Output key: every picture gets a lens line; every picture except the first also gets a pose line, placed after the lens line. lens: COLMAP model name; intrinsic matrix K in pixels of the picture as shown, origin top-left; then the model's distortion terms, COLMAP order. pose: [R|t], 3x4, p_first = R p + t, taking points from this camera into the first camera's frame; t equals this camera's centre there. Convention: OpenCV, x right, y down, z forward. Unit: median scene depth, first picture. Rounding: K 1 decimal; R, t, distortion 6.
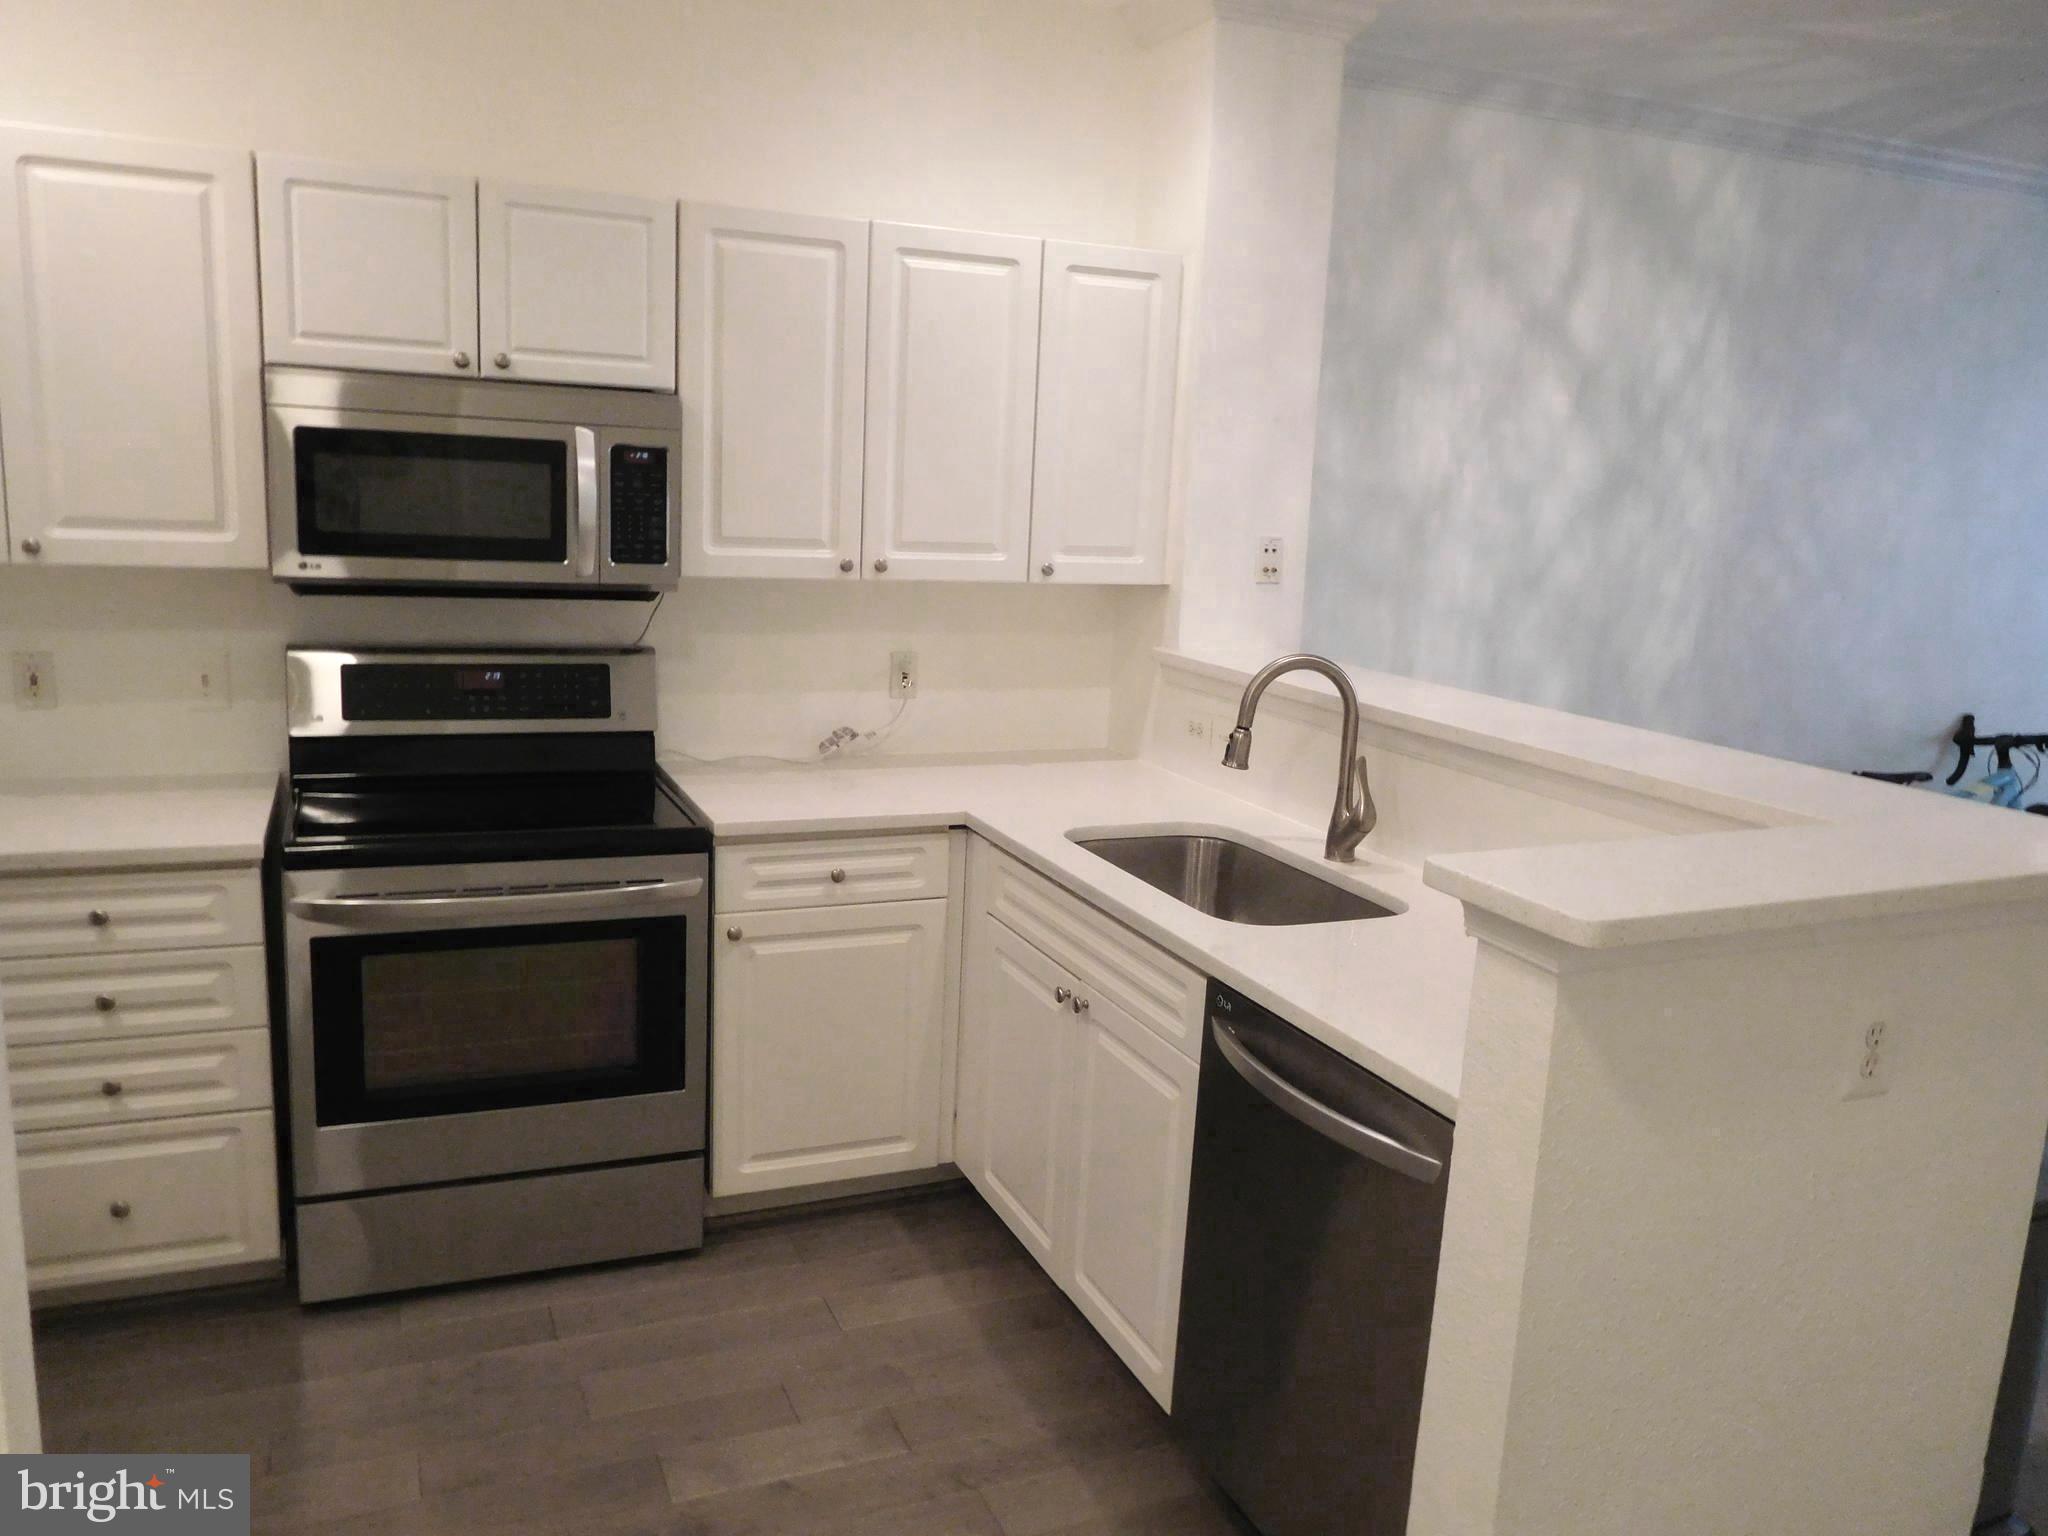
lens RADIAL K [[1520.5, 0, 1006.9], [0, 1520.5, 755.9], [0, 0, 1]] dist [-0.024314, -0.004280]
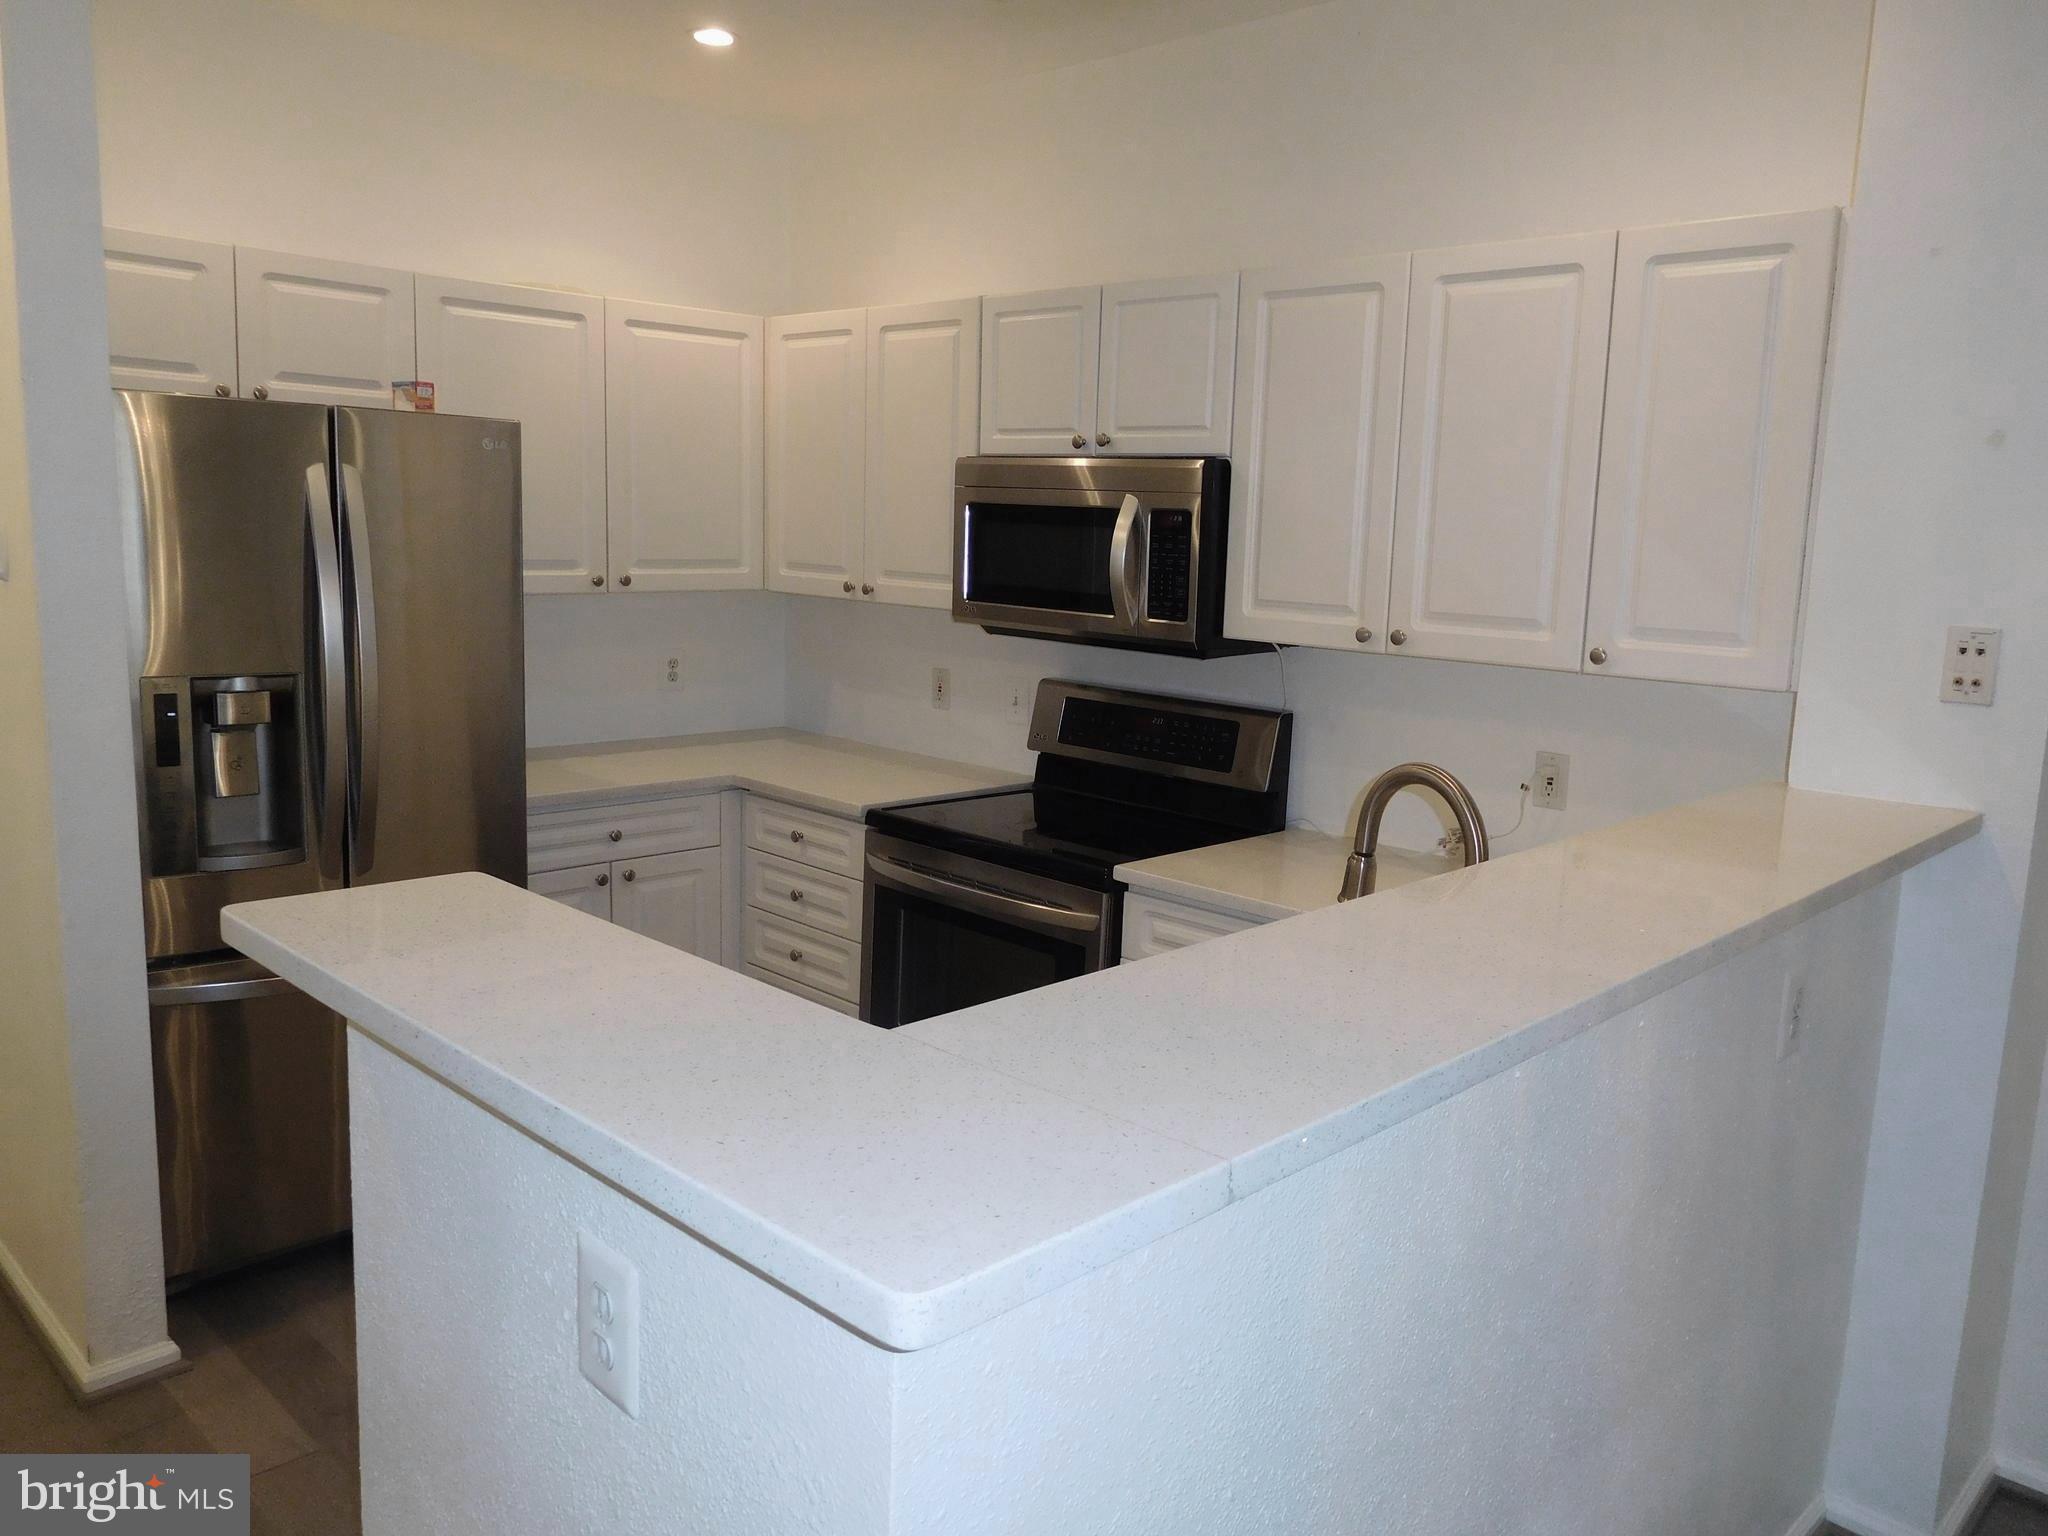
lens RADIAL K [[1520.5, 0, 1006.9], [0, 1520.5, 755.9], [0, 0, 1]] dist [-0.024314, -0.004280]
pose [[0.387227, 0.108625, -0.915563, 0.691653], [-0.183282, 0.982285, 0.039023, -0.054590], [0.903583, 0.152696, 0.400277, 0.489796]]
